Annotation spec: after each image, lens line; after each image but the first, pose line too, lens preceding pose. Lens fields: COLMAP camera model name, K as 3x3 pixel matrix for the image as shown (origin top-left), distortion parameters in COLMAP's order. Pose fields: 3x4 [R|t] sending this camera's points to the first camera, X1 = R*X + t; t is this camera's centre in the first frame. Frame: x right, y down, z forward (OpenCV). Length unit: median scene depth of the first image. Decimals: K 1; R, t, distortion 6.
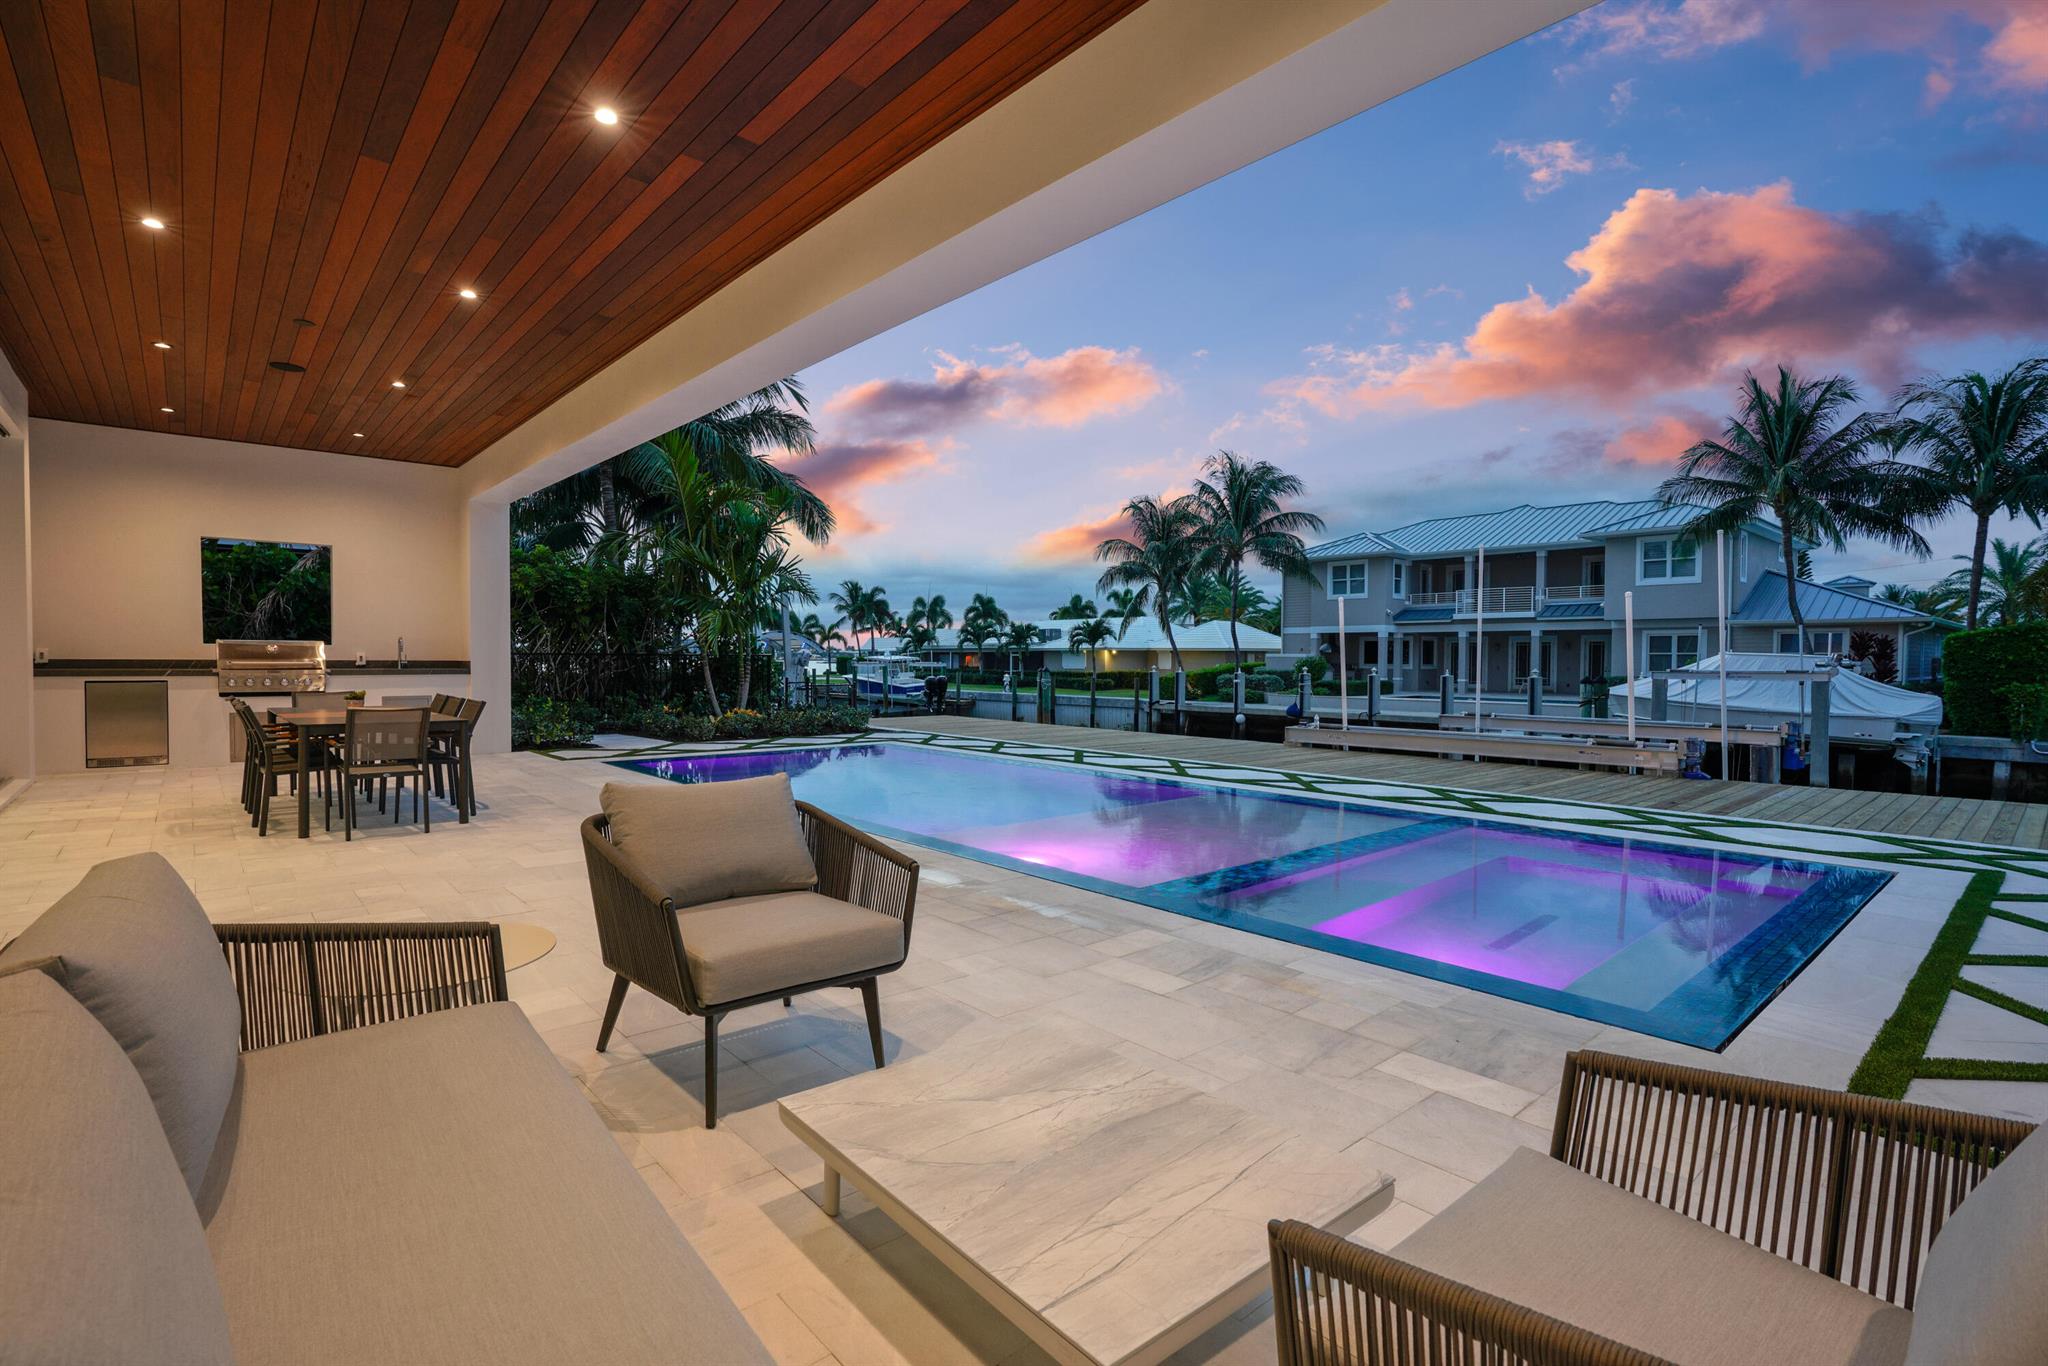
lens RADIAL K [[948.0, 0, 1030.0], [0, 948.0, 693.3], [0, 0, 1]] dist [0.002729, -0.000674]
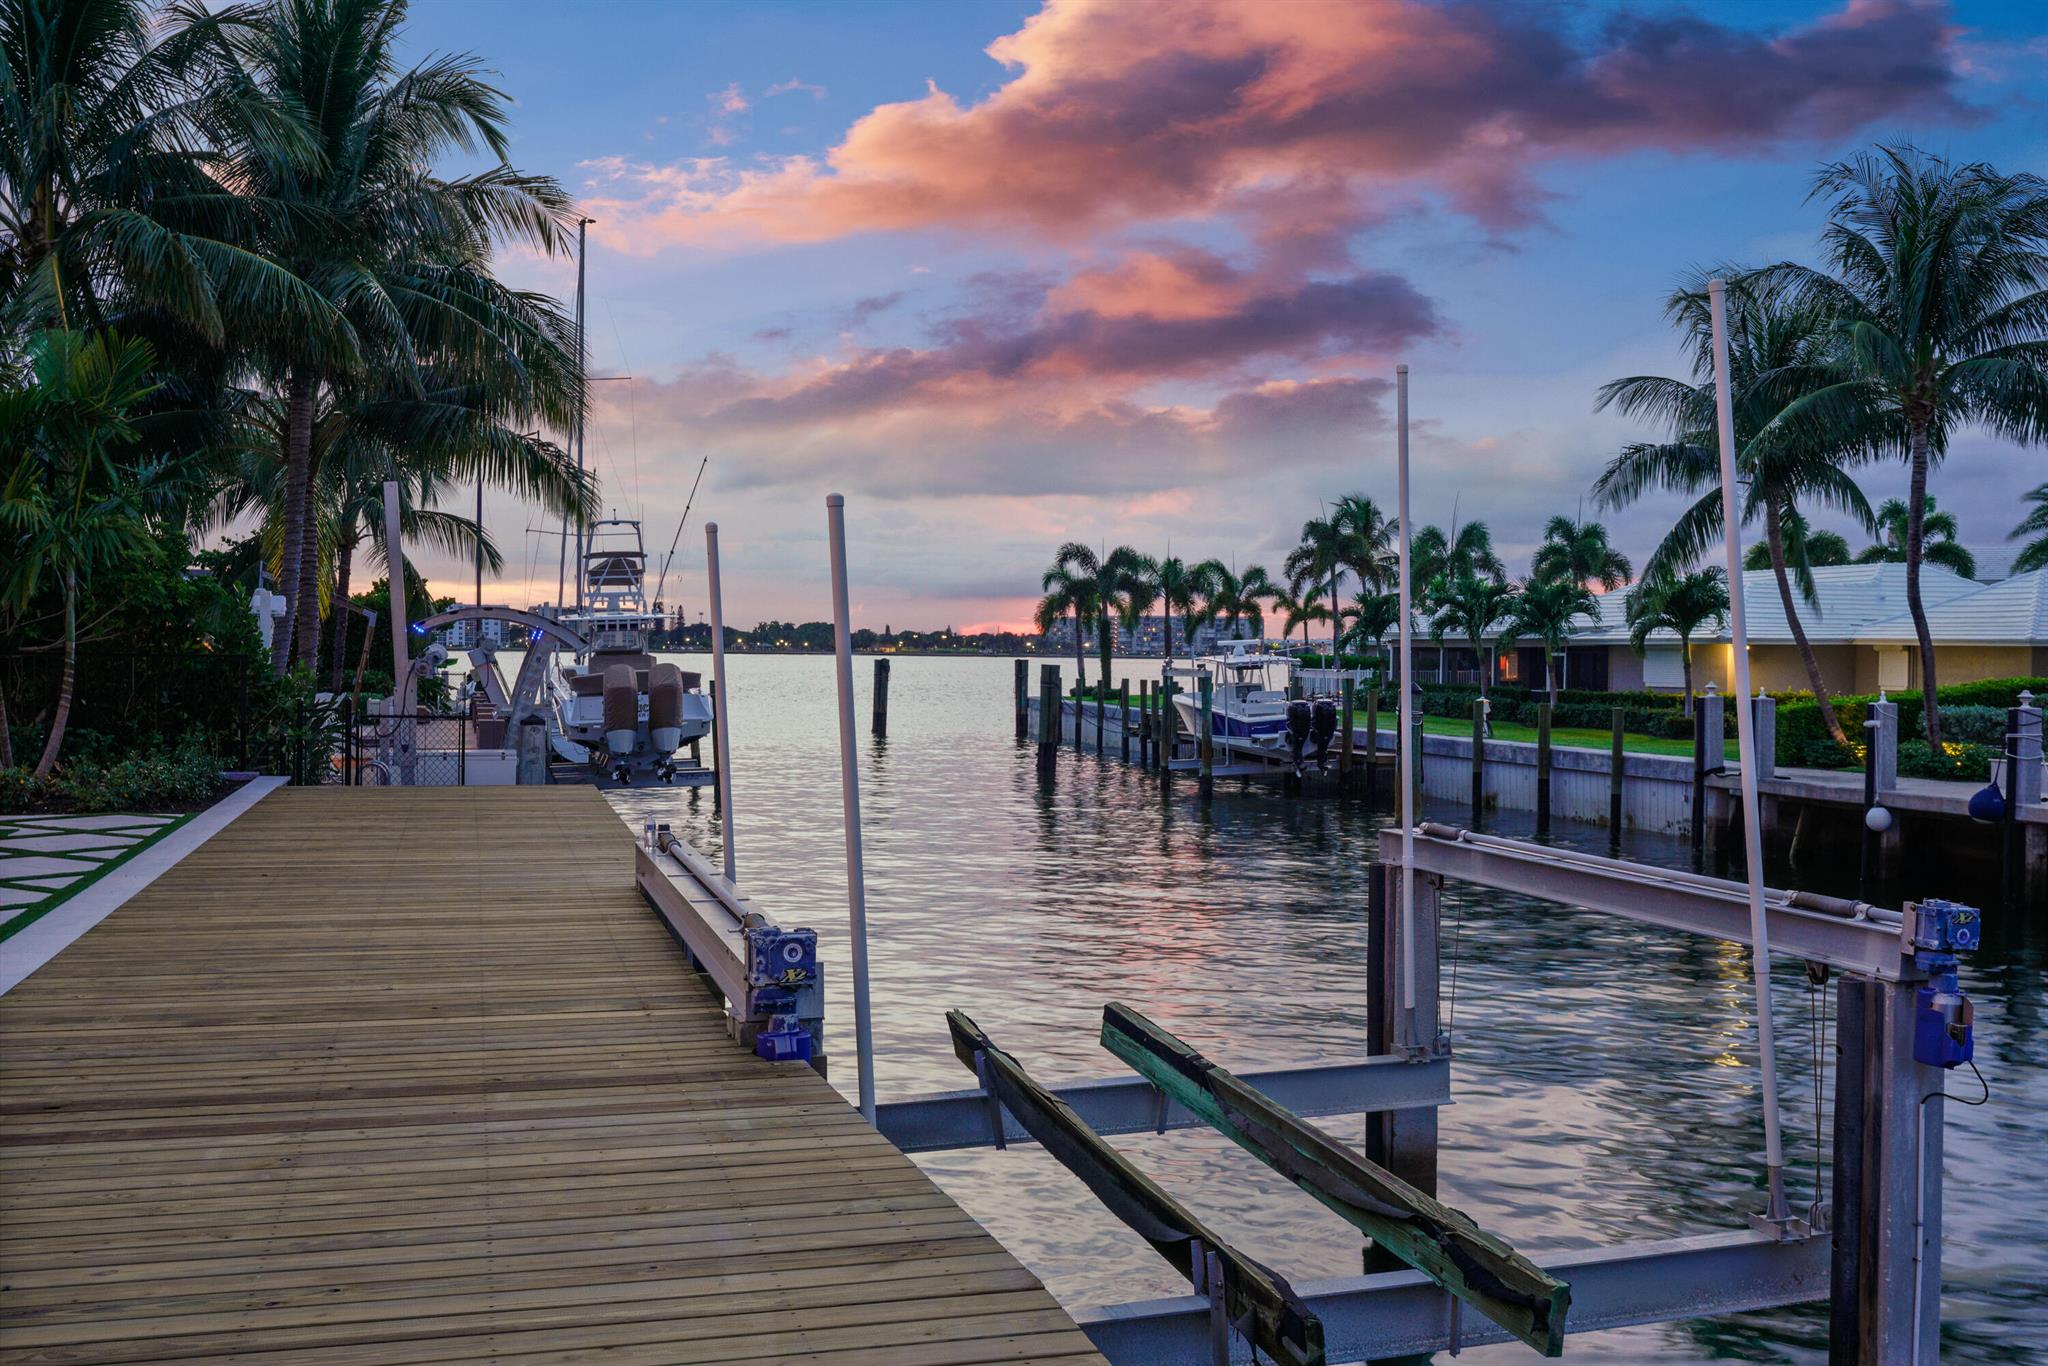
lens RADIAL K [[1978.8, 0, 1029.4], [0, 1978.8, 679.9], [0, 0, 1]] dist [0.016634, 0.000000]
pose [[0.901099, 0.010997, -0.433474, 0.248492], [-0.022214, 0.999536, -0.020821, -0.005681], [0.433044, 0.028391, 0.900926, 0.093329]]
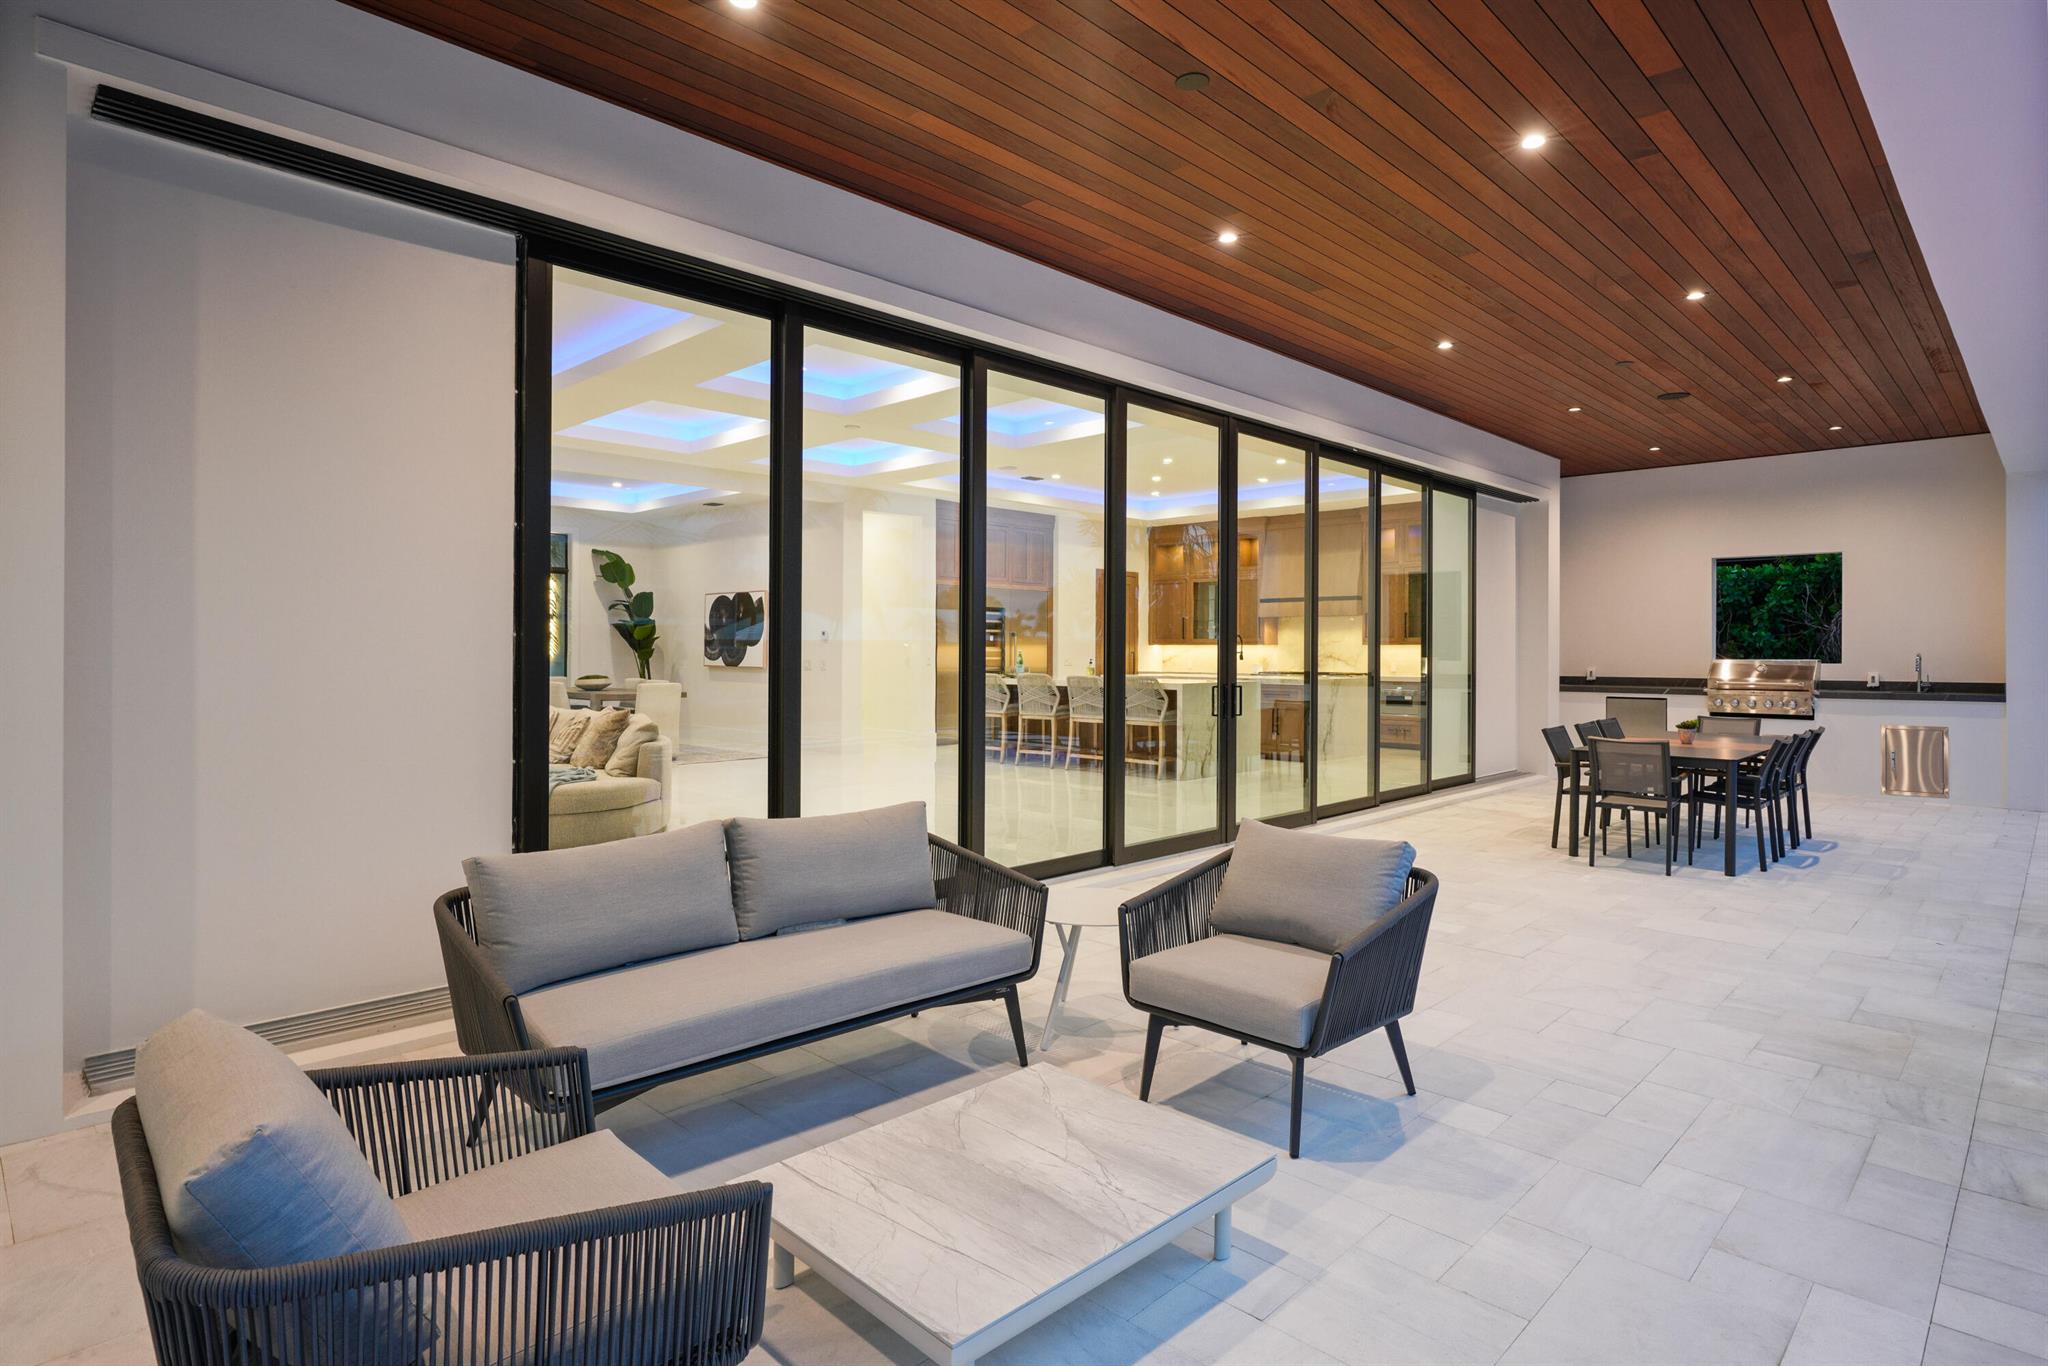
lens RADIAL K [[1087.5, 0, 1004.4], [0, 1087.5, 658.5], [0, 0, 1]] dist [0.001730, -0.001458]
pose [[0.073524, -0.000647, -0.997293, 0.055761], [-0.038016, 0.999271, -0.003451, -0.005575], [0.996569, 0.038167, 0.073446, 0.036923]]
